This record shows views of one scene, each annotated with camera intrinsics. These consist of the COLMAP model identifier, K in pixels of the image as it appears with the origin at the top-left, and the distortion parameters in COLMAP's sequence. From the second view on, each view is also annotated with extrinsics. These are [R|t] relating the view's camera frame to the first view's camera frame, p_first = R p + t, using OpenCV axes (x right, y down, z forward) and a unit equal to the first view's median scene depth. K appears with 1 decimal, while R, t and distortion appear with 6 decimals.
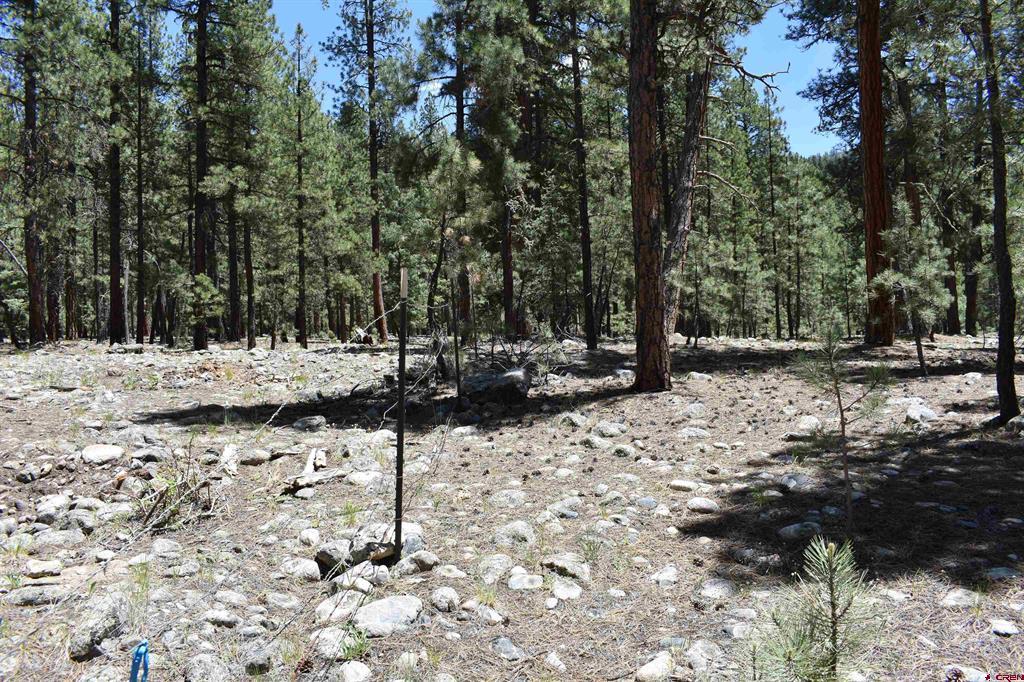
lens RADIAL K [[818.2, 0, 512.0], [0, 818.2, 341.0], [0, 0, 1]] dist [-0.083165, 0.008635]
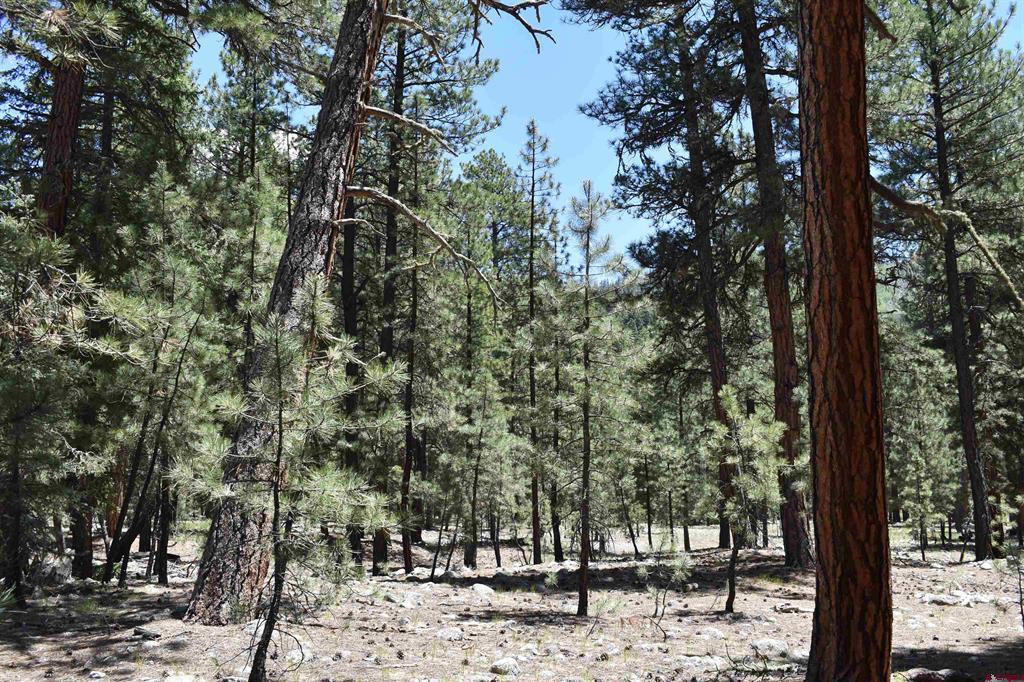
lens RADIAL K [[1068.2, 0, 512.0], [0, 1068.2, 341.0], [0, 0, 1]] dist [0.001877, 0.000337]
pose [[0.955914, 0.061179, 0.287202, 0.103630], [-0.014269, 0.986578, -0.162666, -0.033824], [-0.293299, 0.151396, 0.943957, 0.324192]]
